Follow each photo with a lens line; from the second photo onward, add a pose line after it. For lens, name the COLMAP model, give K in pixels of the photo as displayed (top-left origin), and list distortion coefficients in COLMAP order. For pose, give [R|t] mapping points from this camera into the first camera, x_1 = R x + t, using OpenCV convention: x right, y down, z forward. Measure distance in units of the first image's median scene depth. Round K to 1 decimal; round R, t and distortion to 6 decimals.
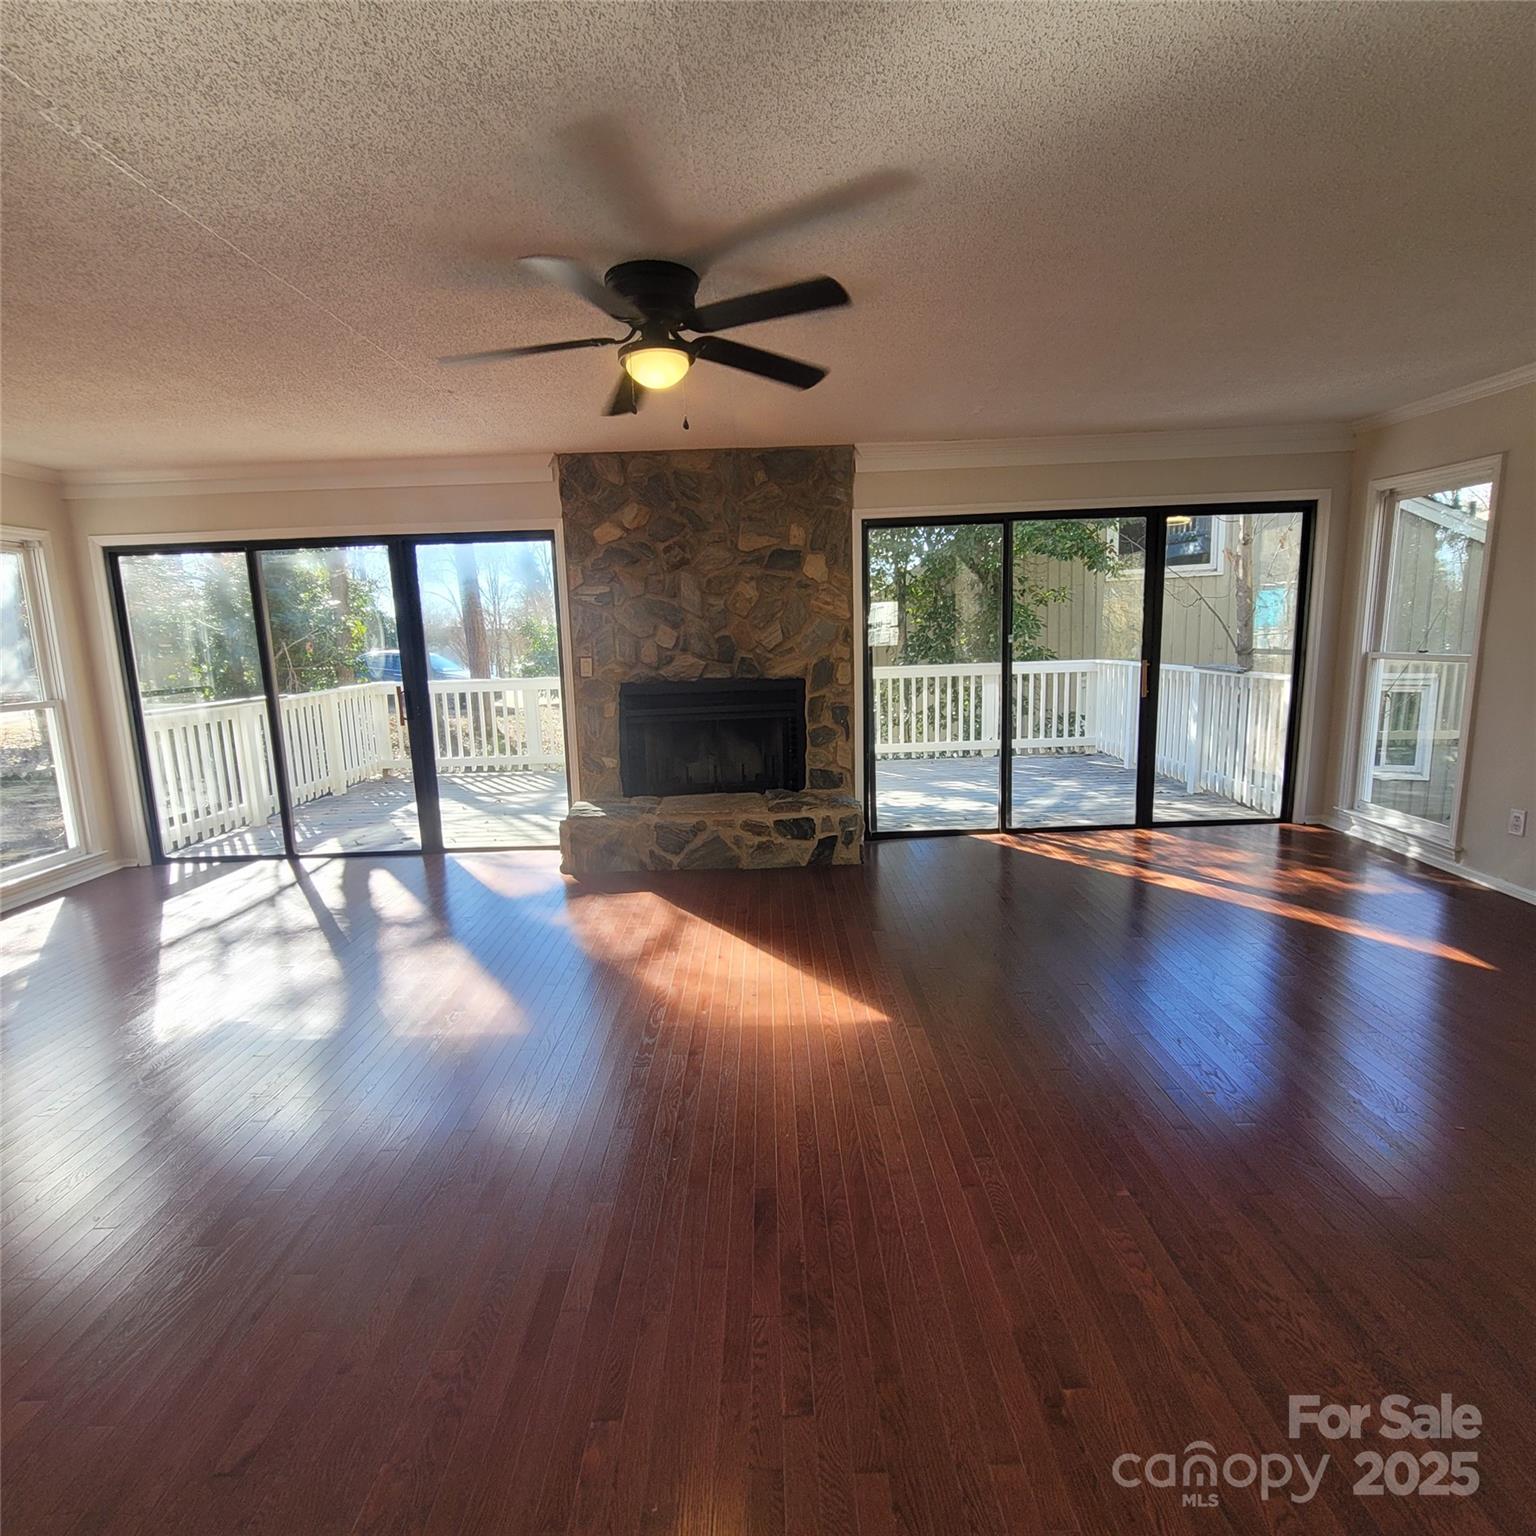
lens RADIAL K [[839.4, 0, 769.9], [0, 839.4, 776.1], [0, 0, 1]] dist [-0.004319, 0.001095]
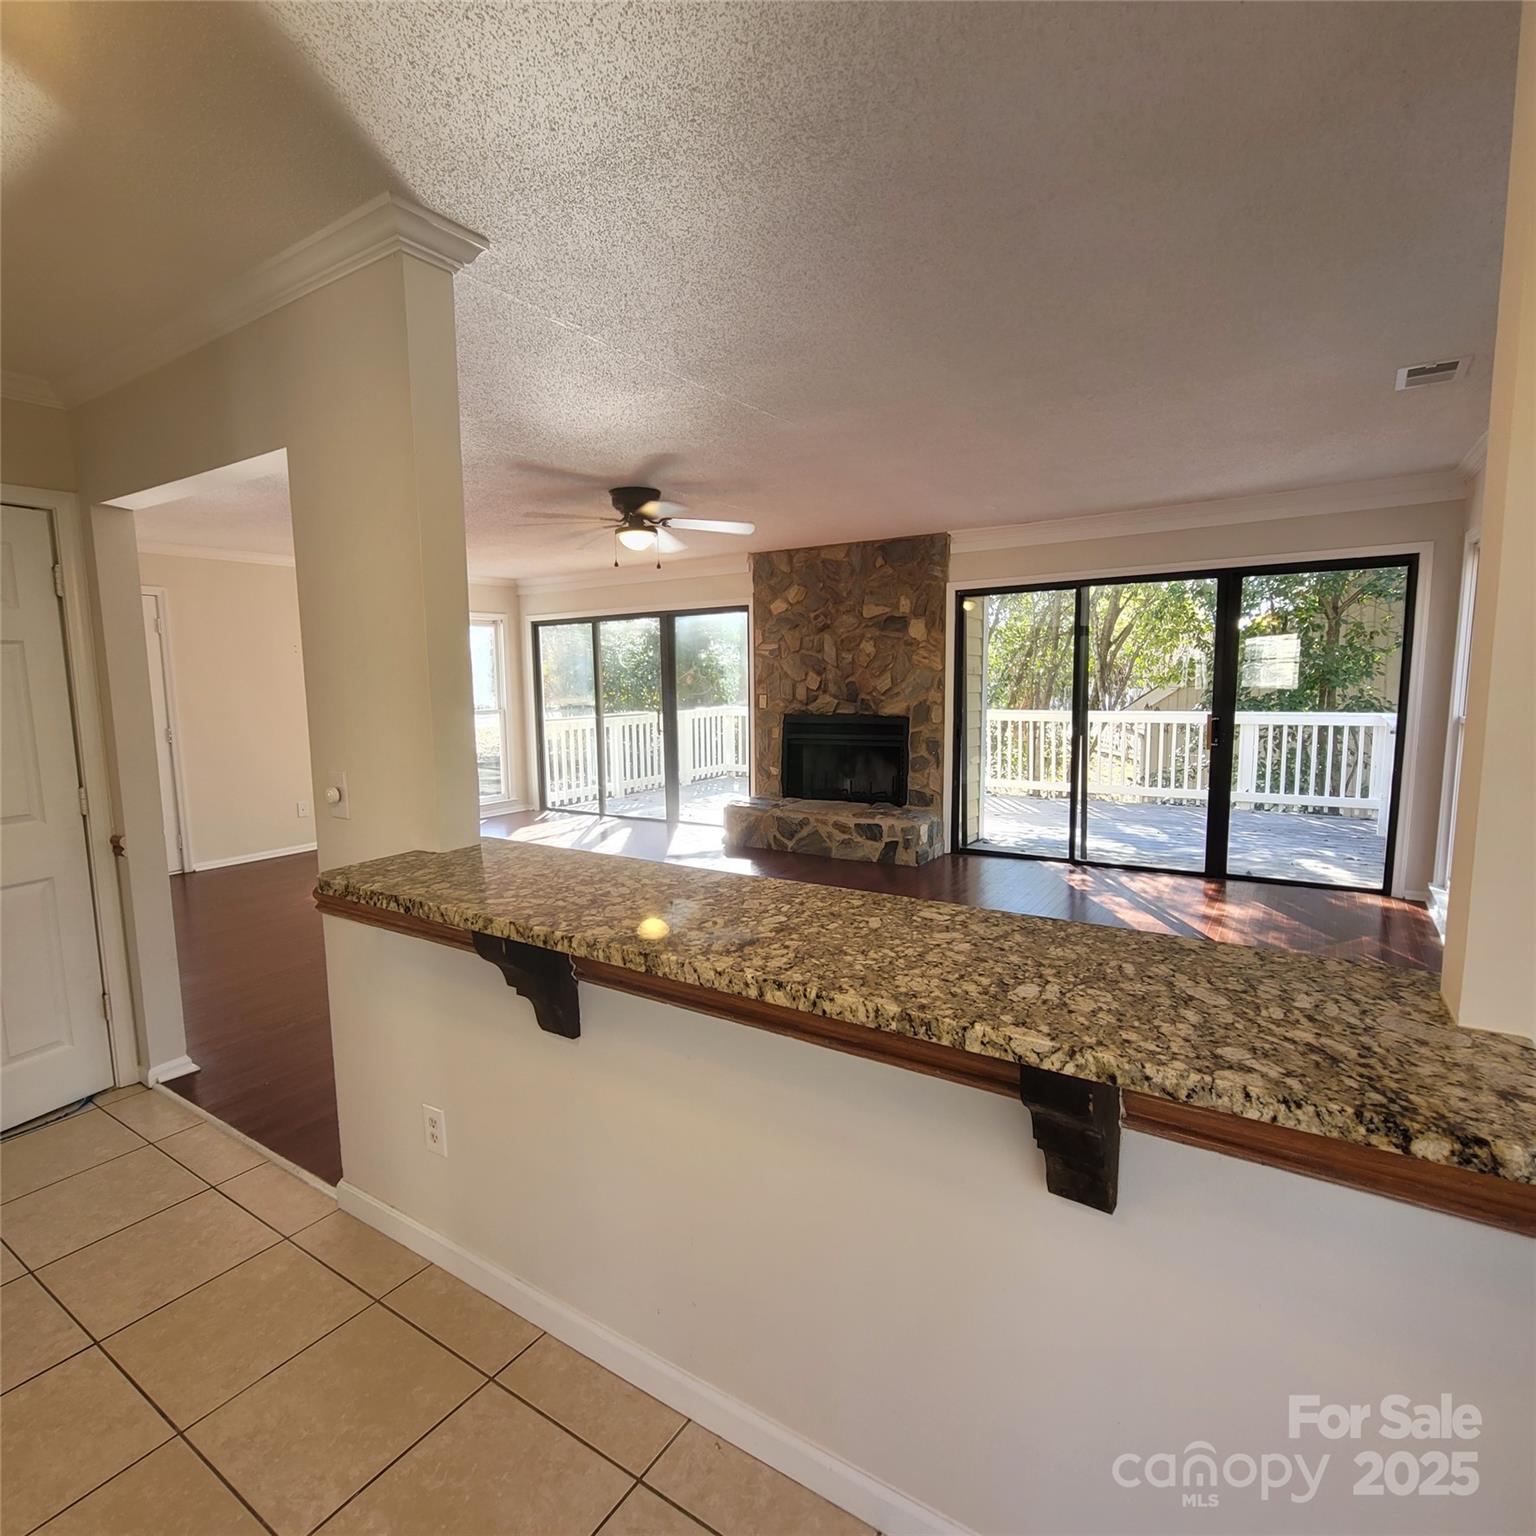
lens RADIAL K [[839.4, 0, 762.5], [0, 839.4, 773.2], [0, 0, 1]] dist [-0.004319, 0.001095]
pose [[0.835534, 0.083067, -0.543123, 0.559045], [-0.104873, 0.994443, -0.009242, 0.002251], [0.539337, 0.064681, 0.839602, -0.169412]]
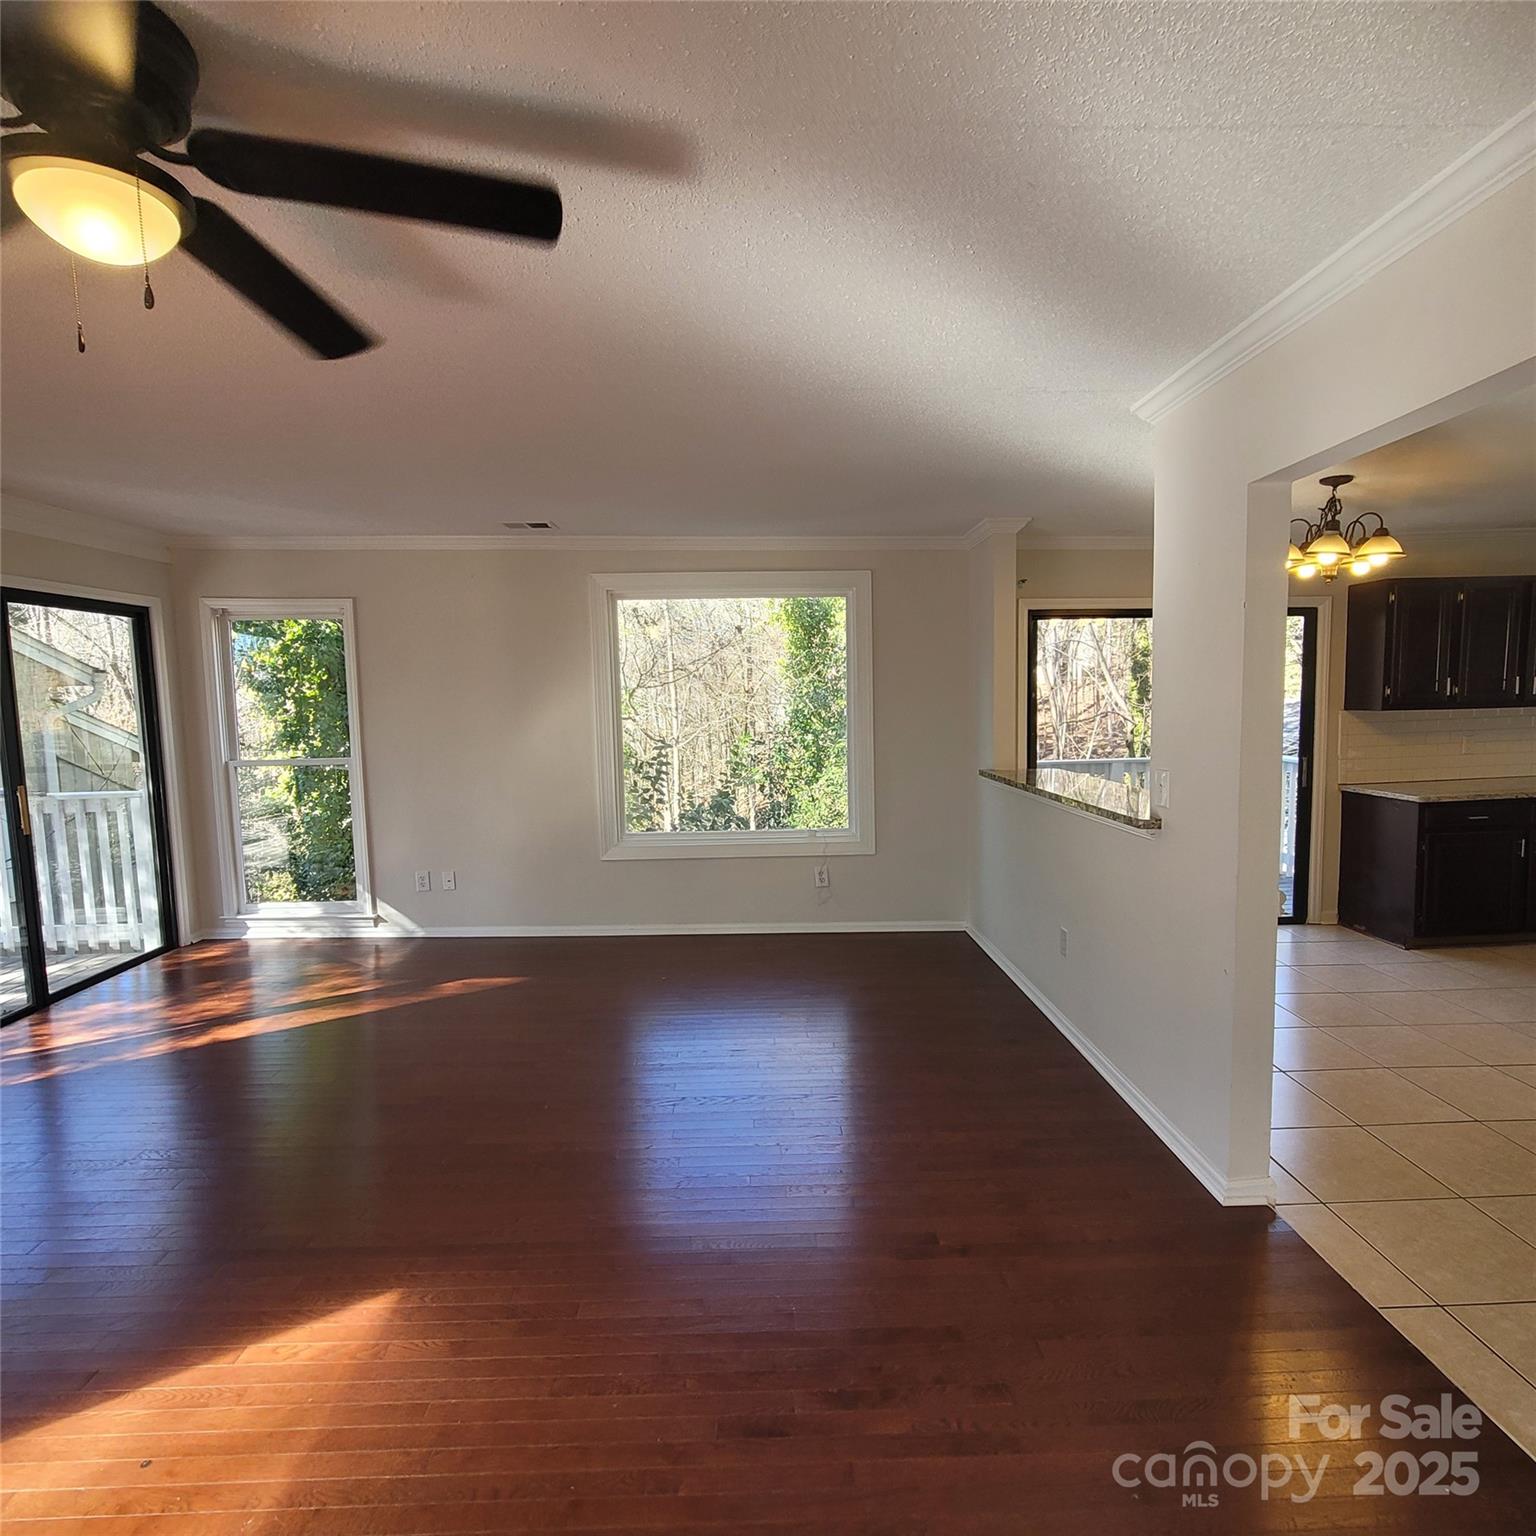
lens RADIAL K [[839.4, 0, 764.8], [0, 839.4, 779.4], [0, 0, 1]] dist [-0.004319, 0.001095]
pose [[-0.022577, -0.062817, 0.997770, -0.318243], [0.192314, 0.979112, 0.065994, -0.064976], [-0.981074, 0.193375, -0.010024, 0.354260]]
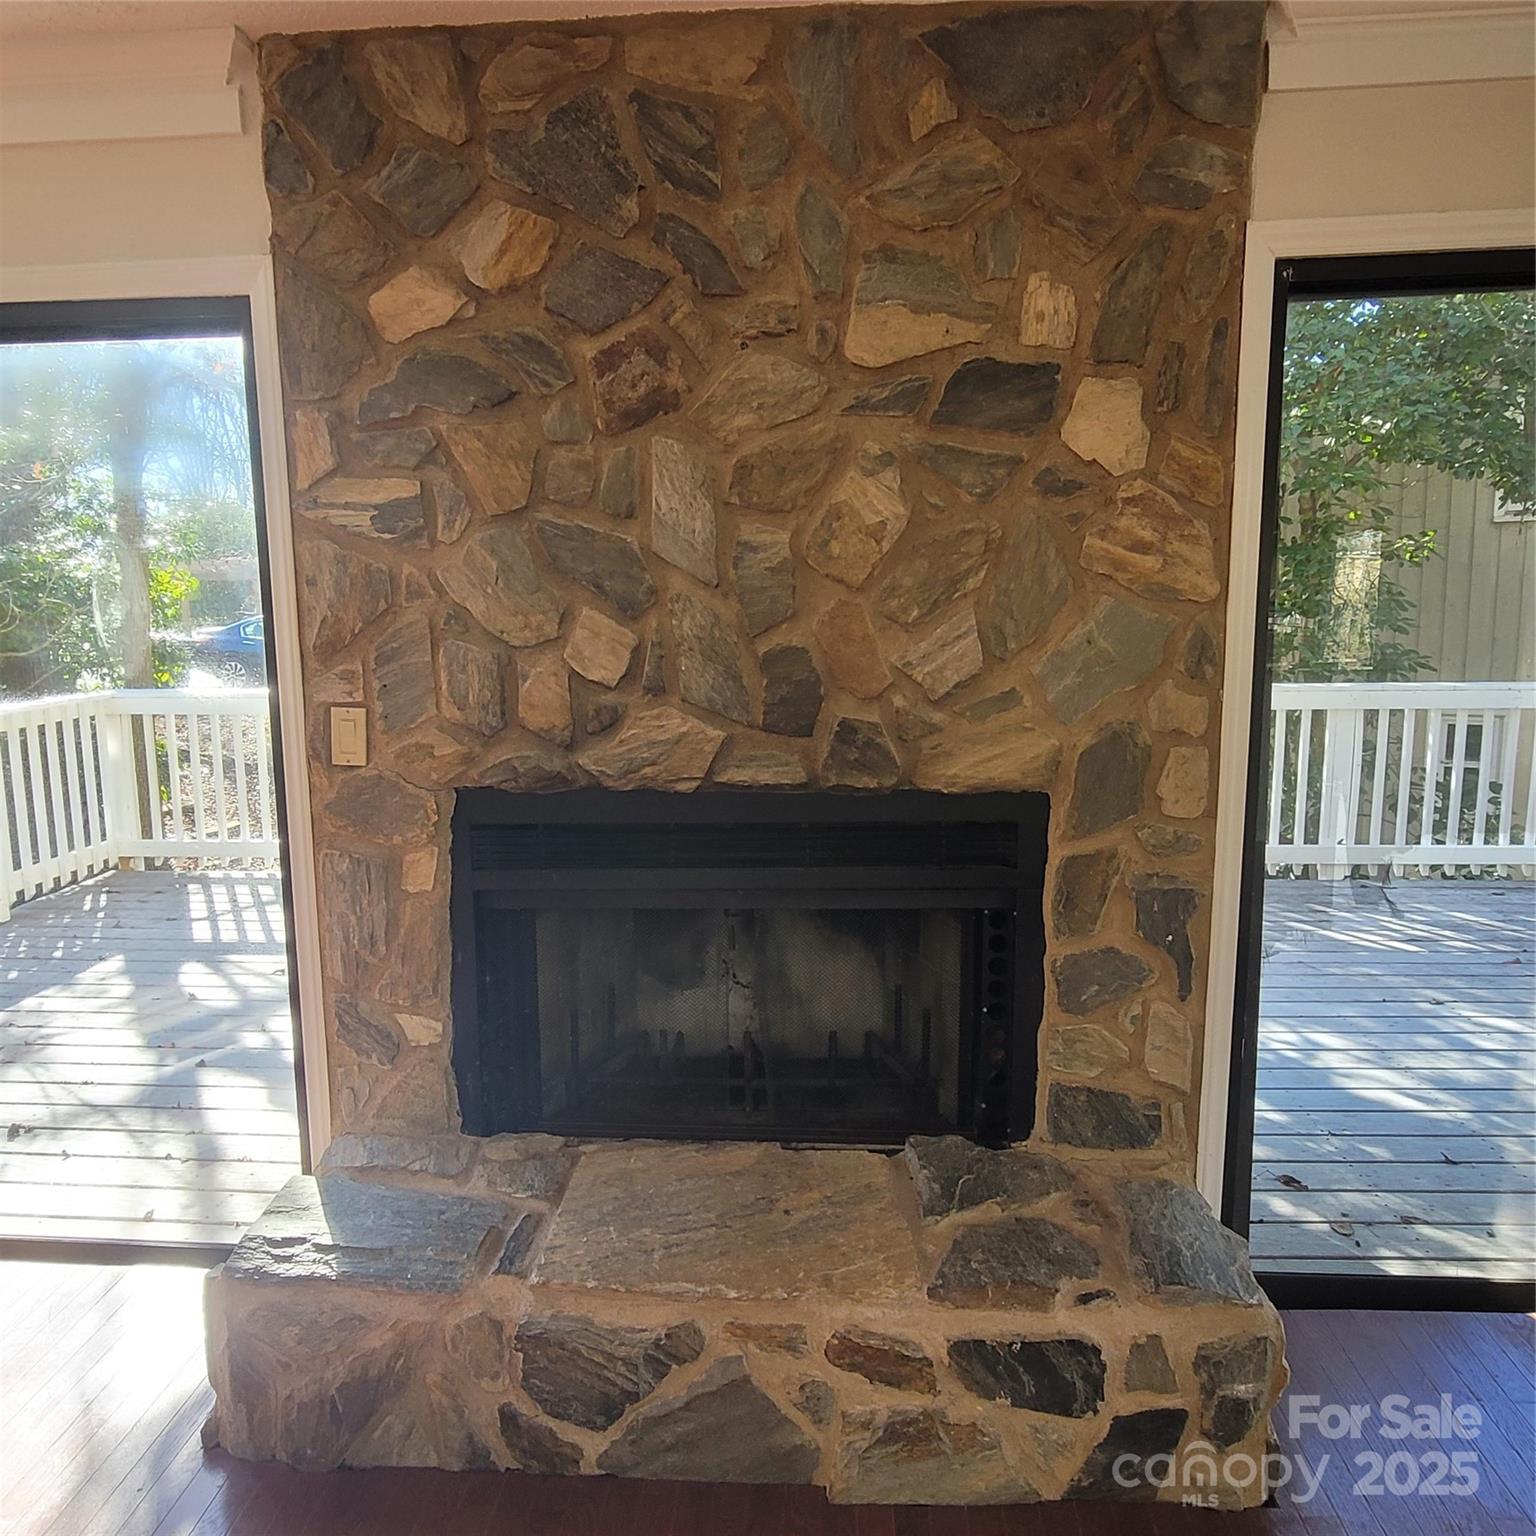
lens RADIAL K [[1120.9, 0, 760.5], [0, 1120.9, 765.3], [0, 0, 1]] dist [-0.007008, 0.004808]
pose [[0.997005, 0.030212, -0.071196, -0.034424], [-0.031496, 0.999360, -0.016979, -0.118378], [0.070638, 0.019171, 0.997318, 0.600134]]
